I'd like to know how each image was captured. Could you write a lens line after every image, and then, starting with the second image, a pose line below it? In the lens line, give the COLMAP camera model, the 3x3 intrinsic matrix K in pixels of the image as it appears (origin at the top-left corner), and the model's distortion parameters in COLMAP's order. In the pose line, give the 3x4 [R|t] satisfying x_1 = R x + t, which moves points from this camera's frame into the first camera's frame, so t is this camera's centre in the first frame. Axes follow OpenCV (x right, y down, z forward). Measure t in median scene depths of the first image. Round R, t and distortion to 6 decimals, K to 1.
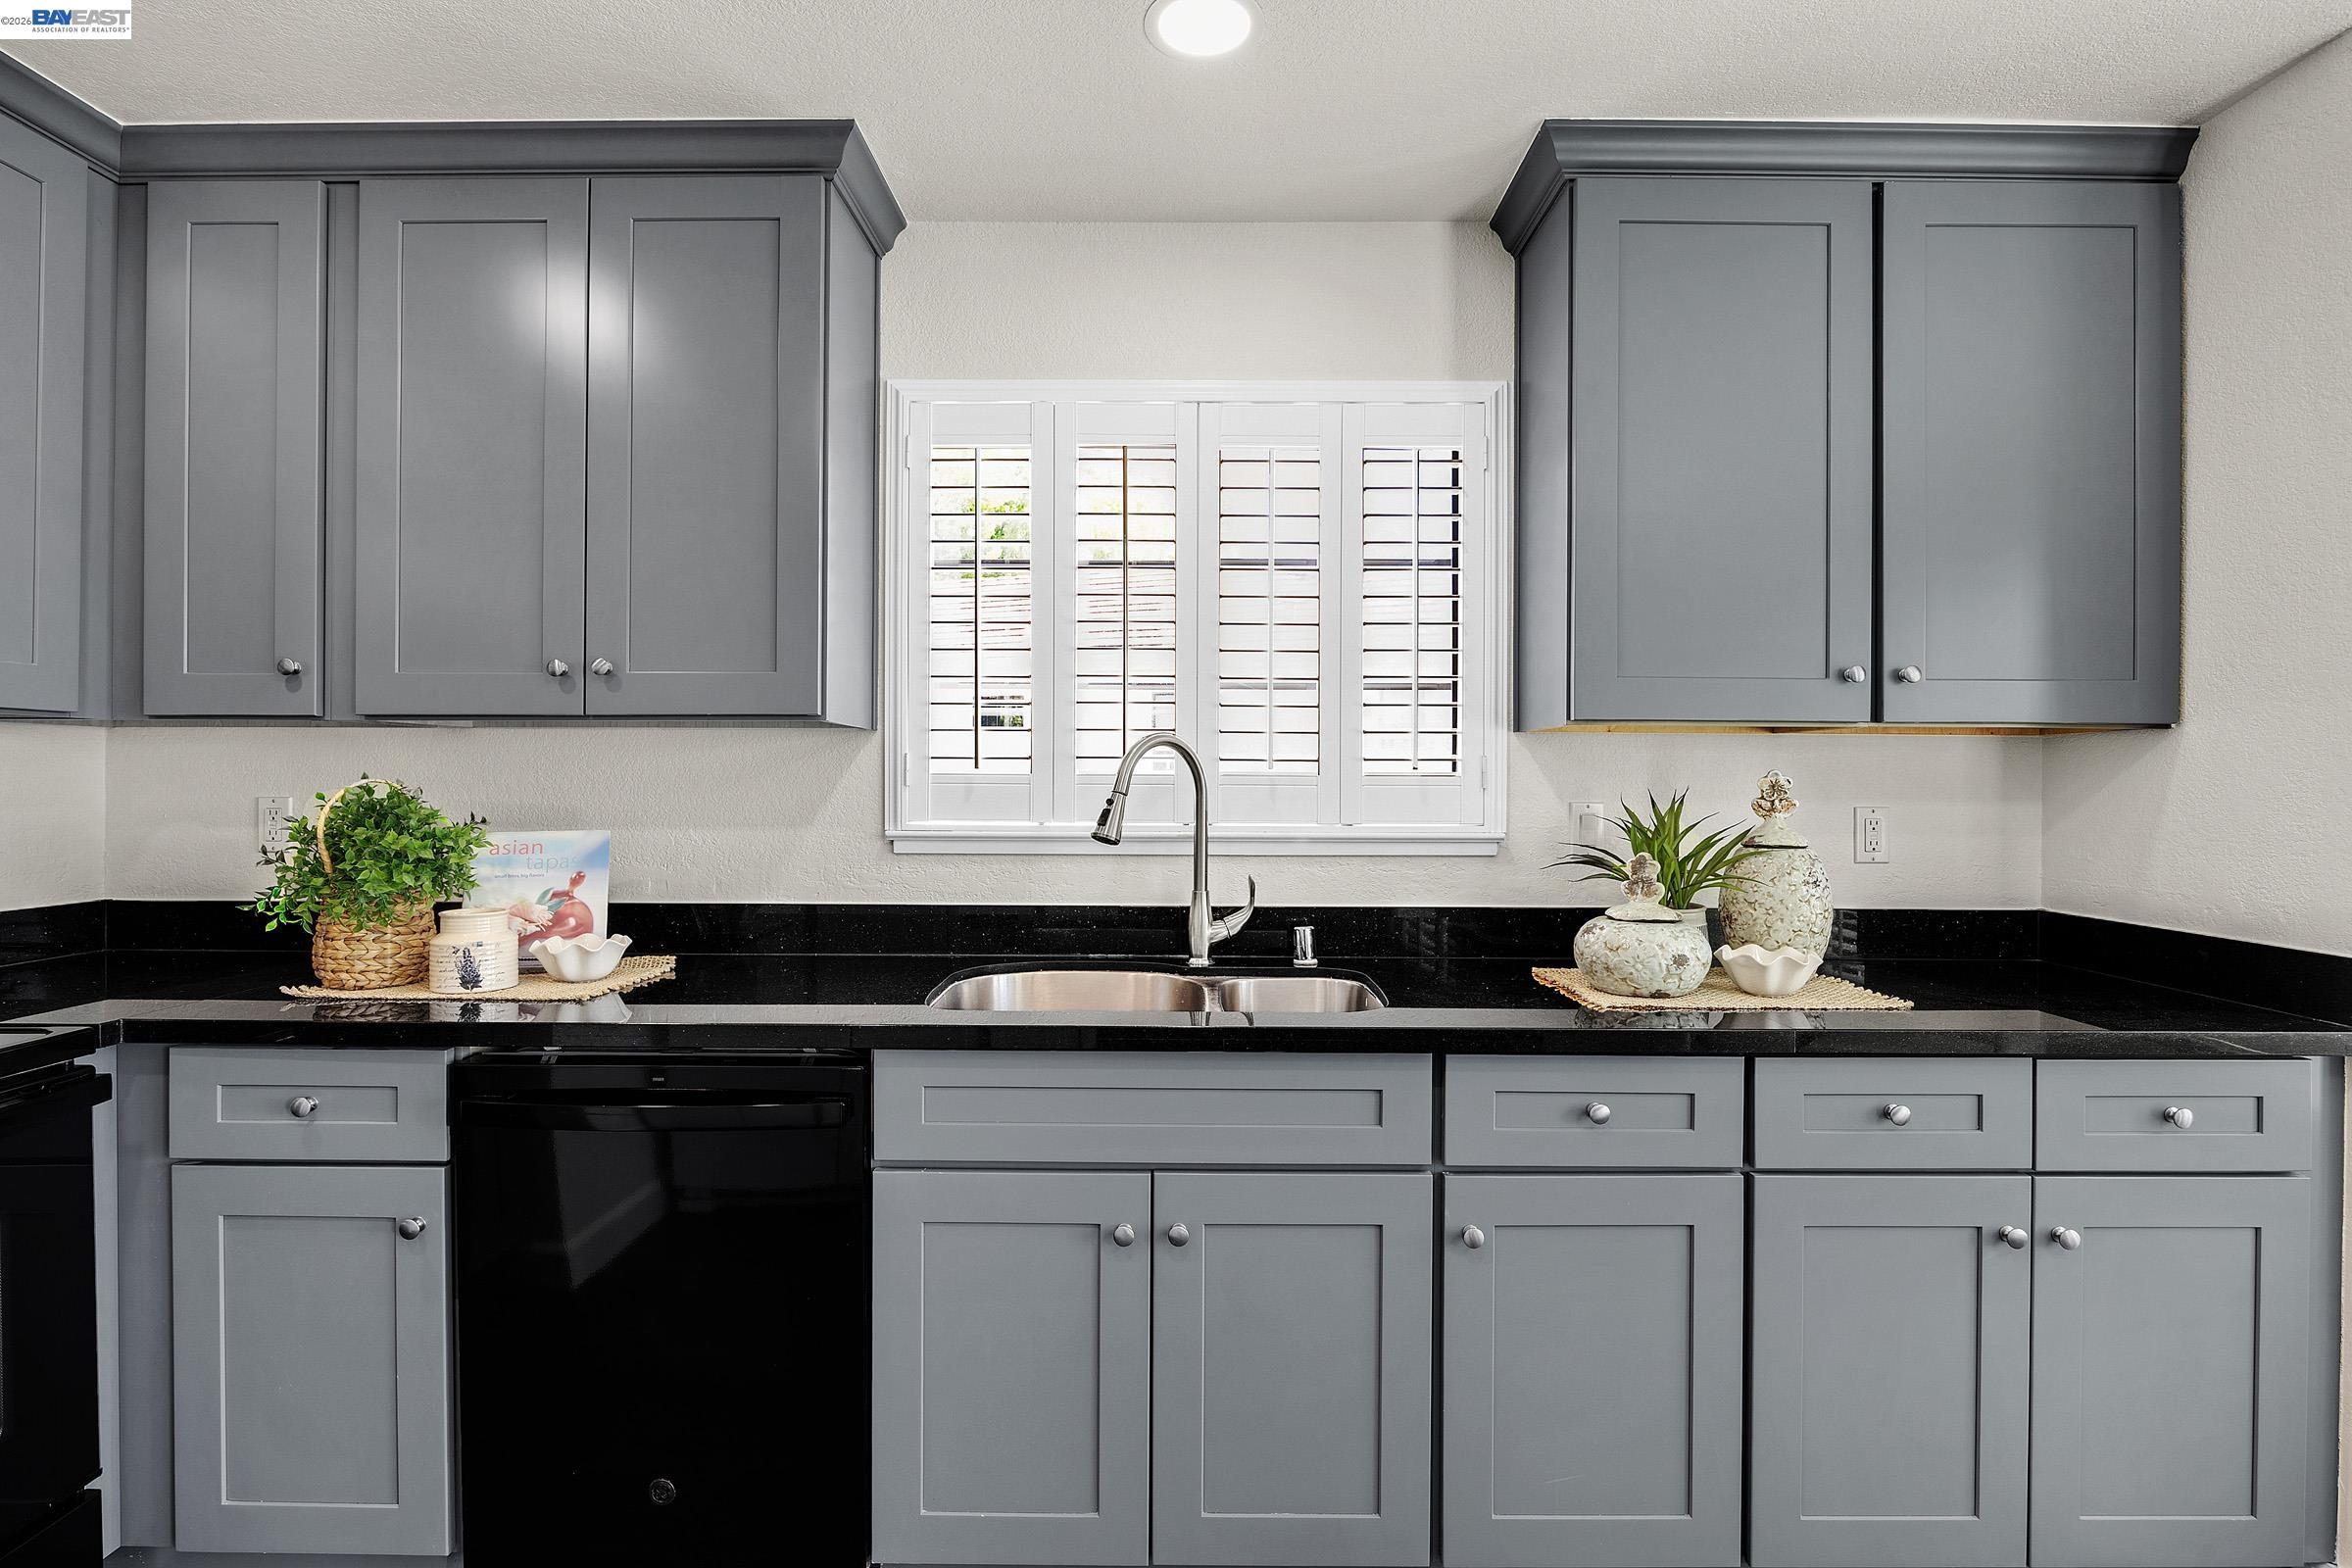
lens RADIAL K [[1142.7, 0, 1181.0], [0, 1142.7, 773.4], [0, 0, 1]] dist [-0.001572, 0.000016]
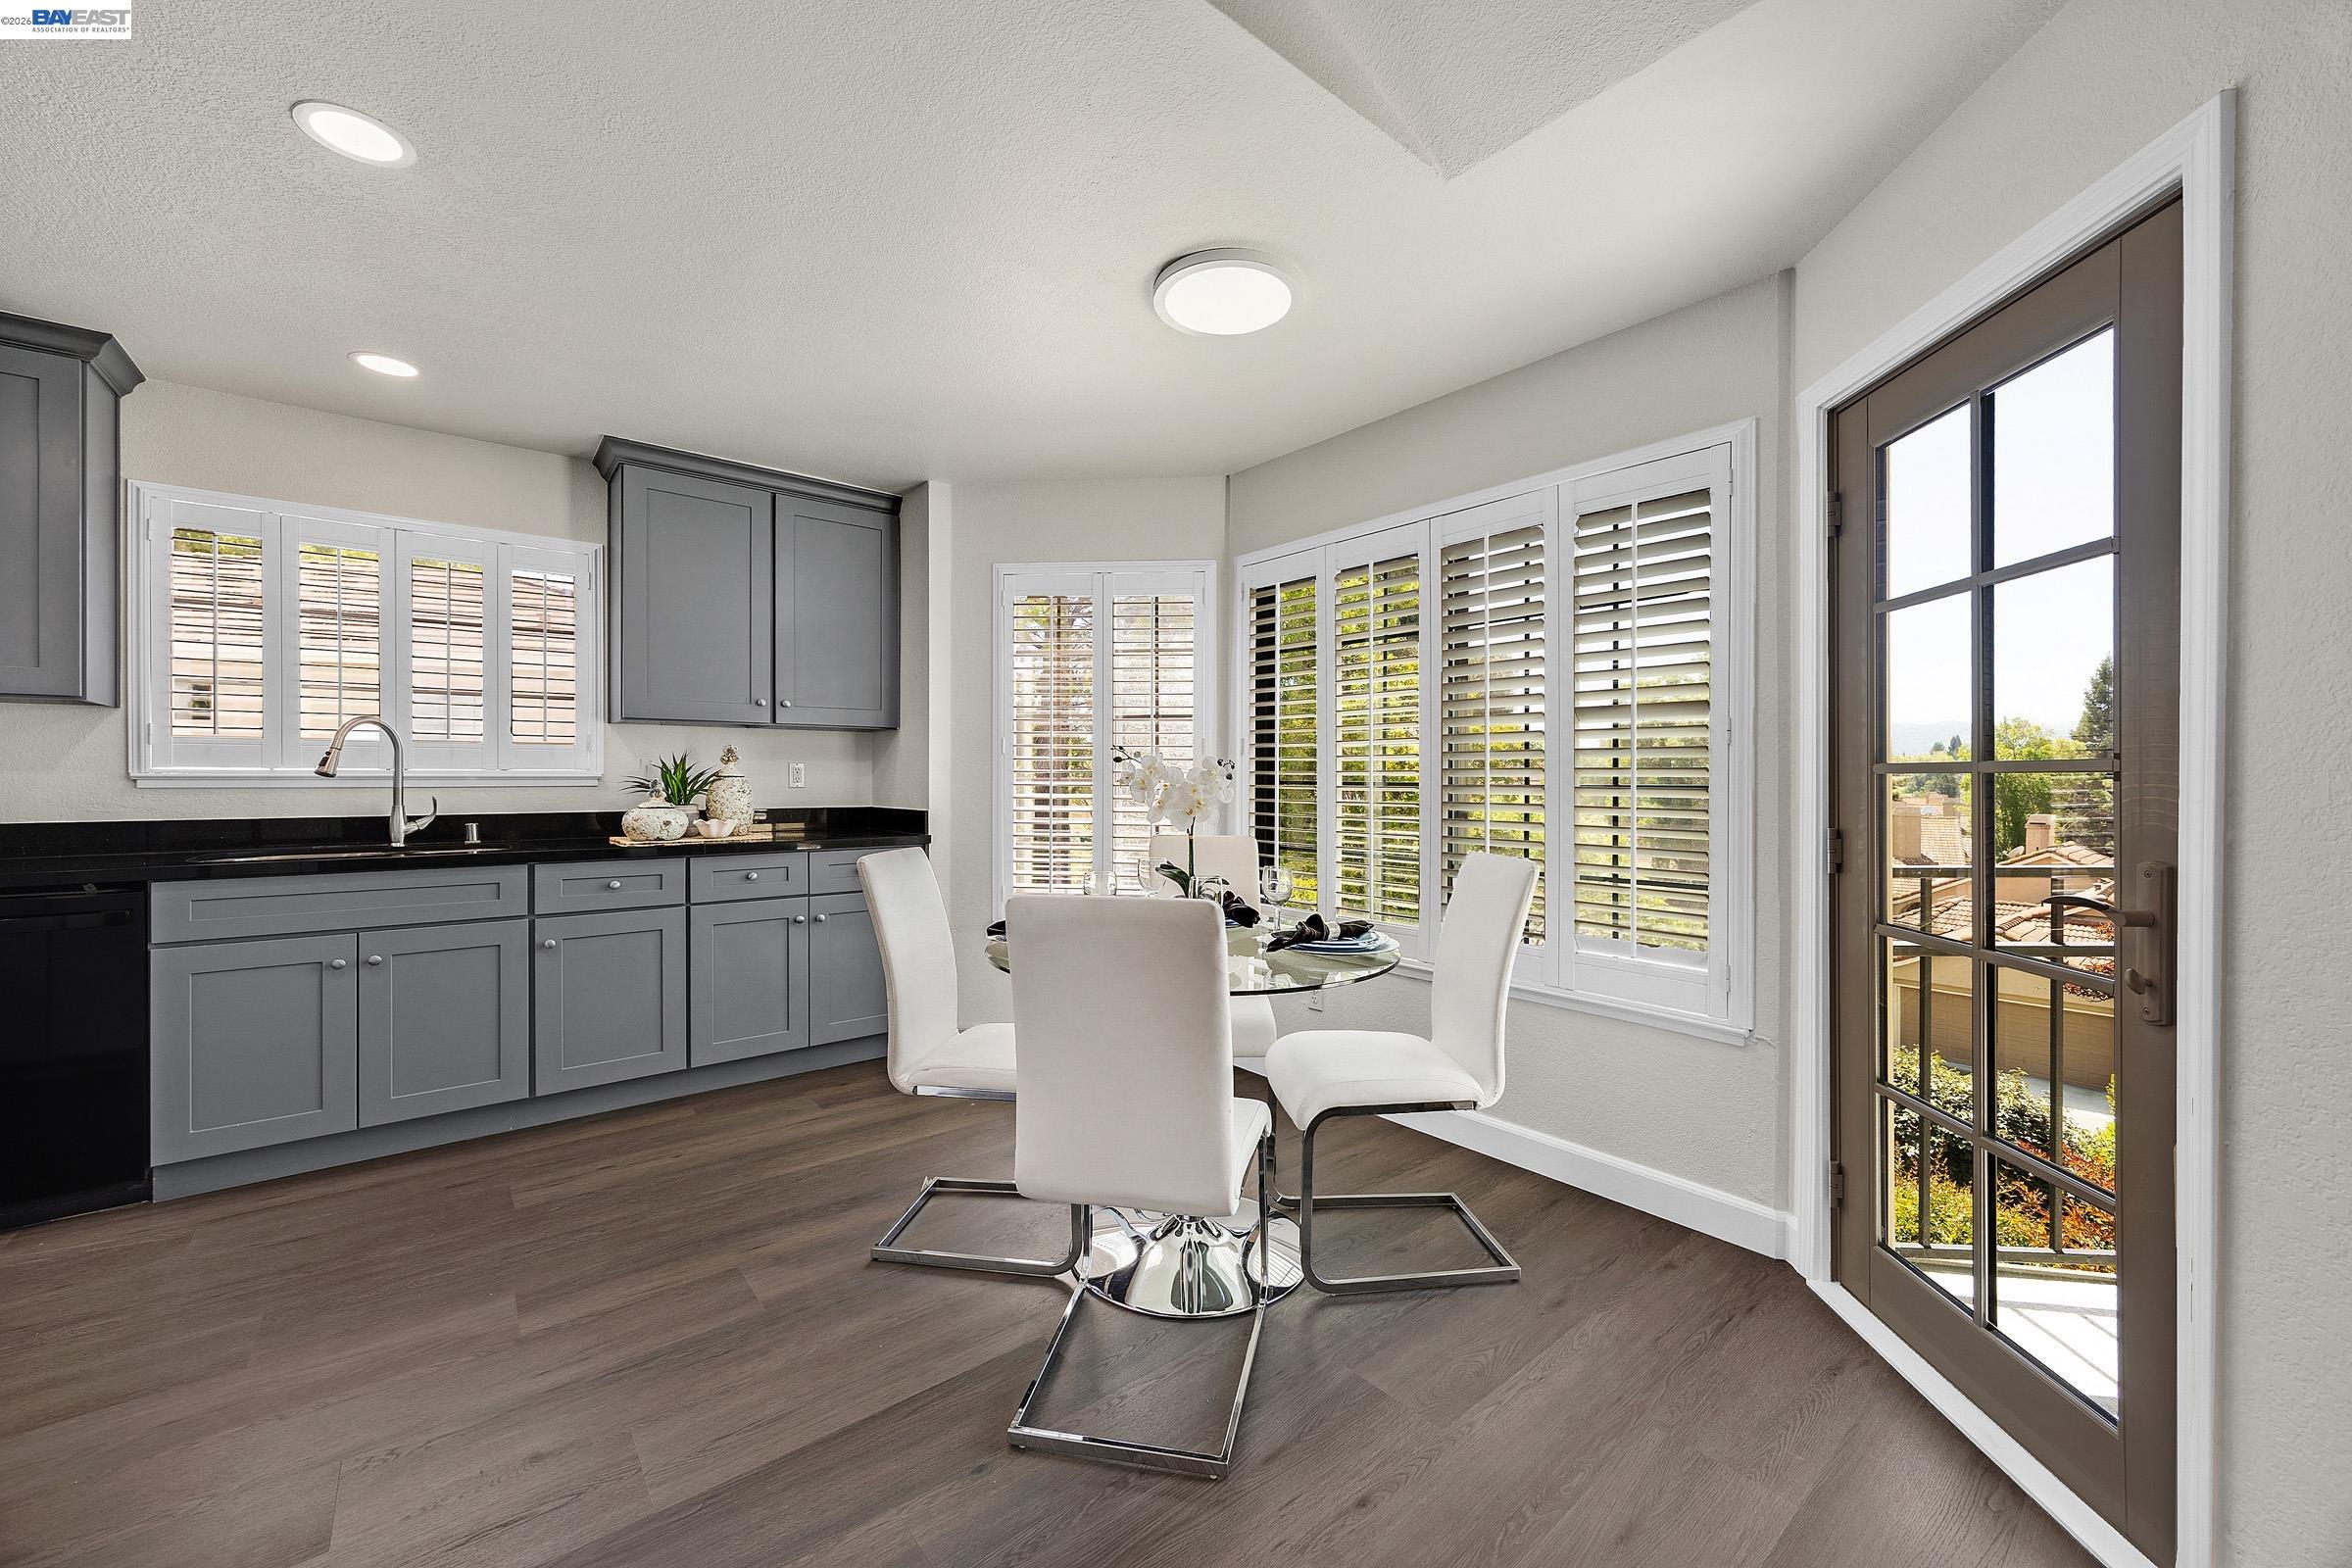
lens RADIAL K [[913.7, 0, 1184.0], [0, 913.7, 778.3], [0, 0, 1]] dist [-0.000489, 0.000054]
pose [[0.770188, -0.003146, 0.637809, 0.056062], [-0.002022, 0.999971, 0.007373, 0.049217], [-0.637814, -0.006968, 0.770159, -0.925179]]
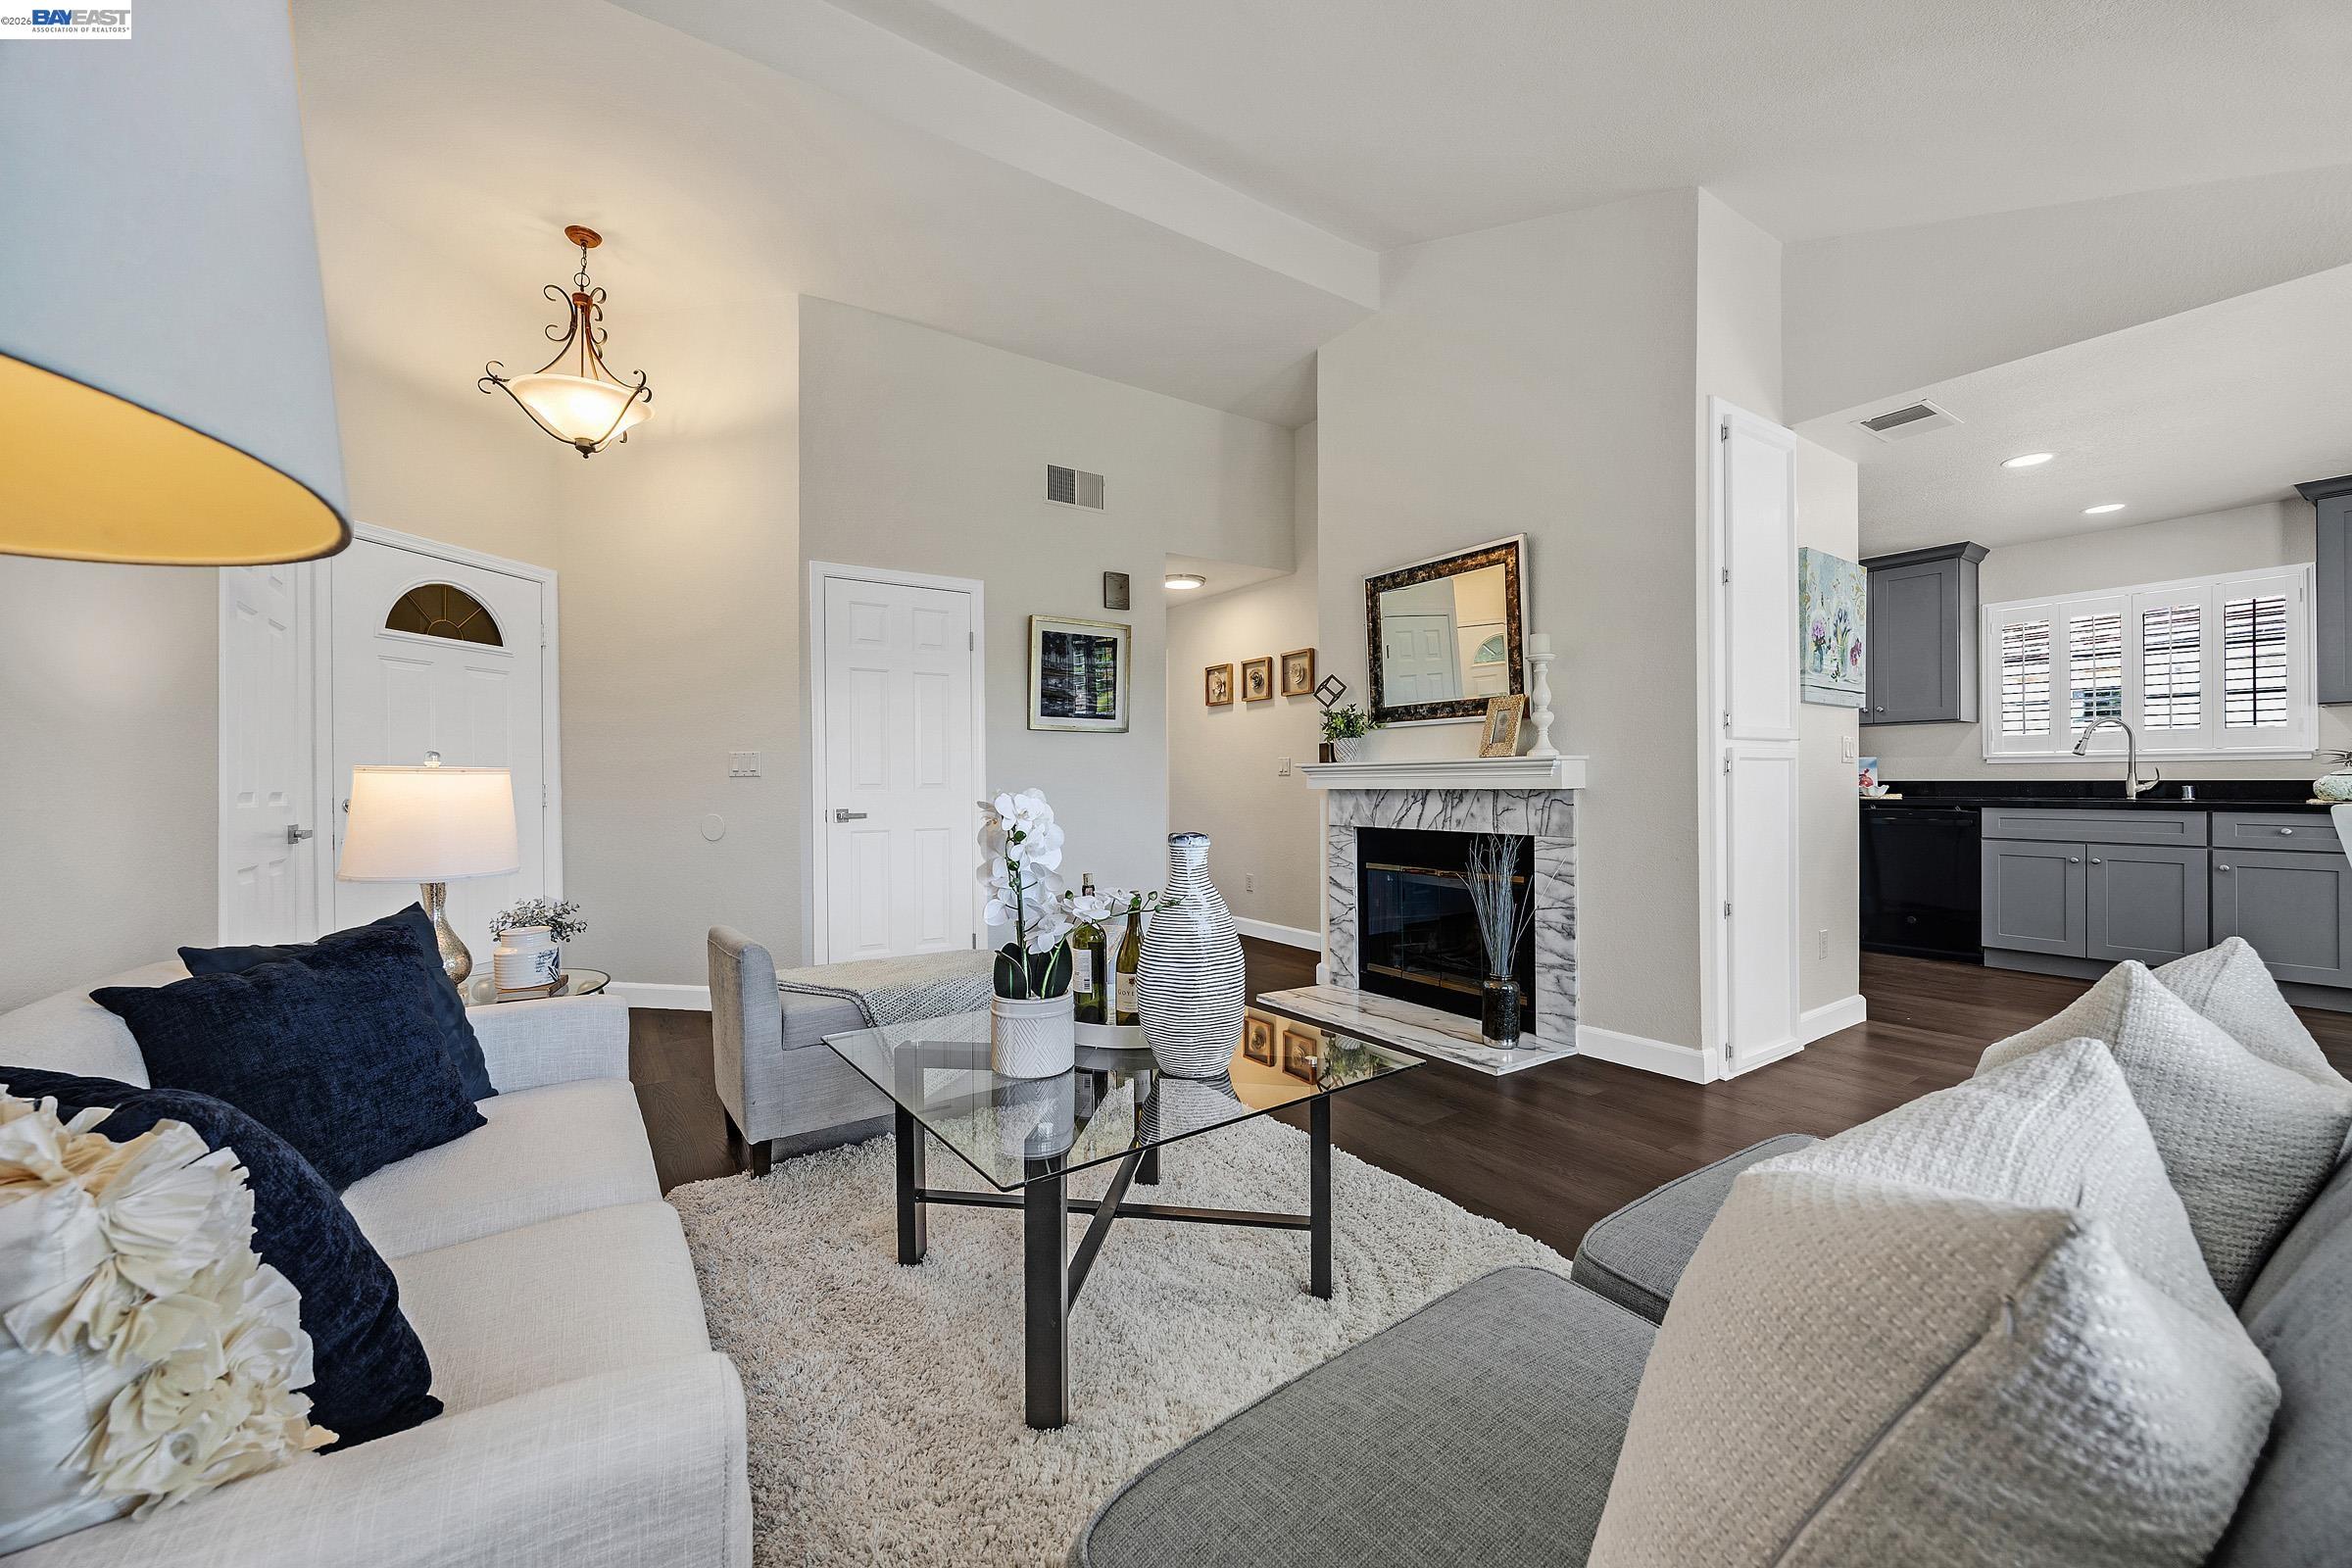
lens RADIAL K [[913.7, 0, 1184.0], [0, 913.7, 778.3], [0, 0, 1]] dist [-0.000489, 0.000054]
pose [[0.570838, -0.007377, -0.821030, 0.549952], [0.012286, 0.999924, -0.000442, 0.091518], [0.820971, -0.009835, 0.570885, -2.252908]]
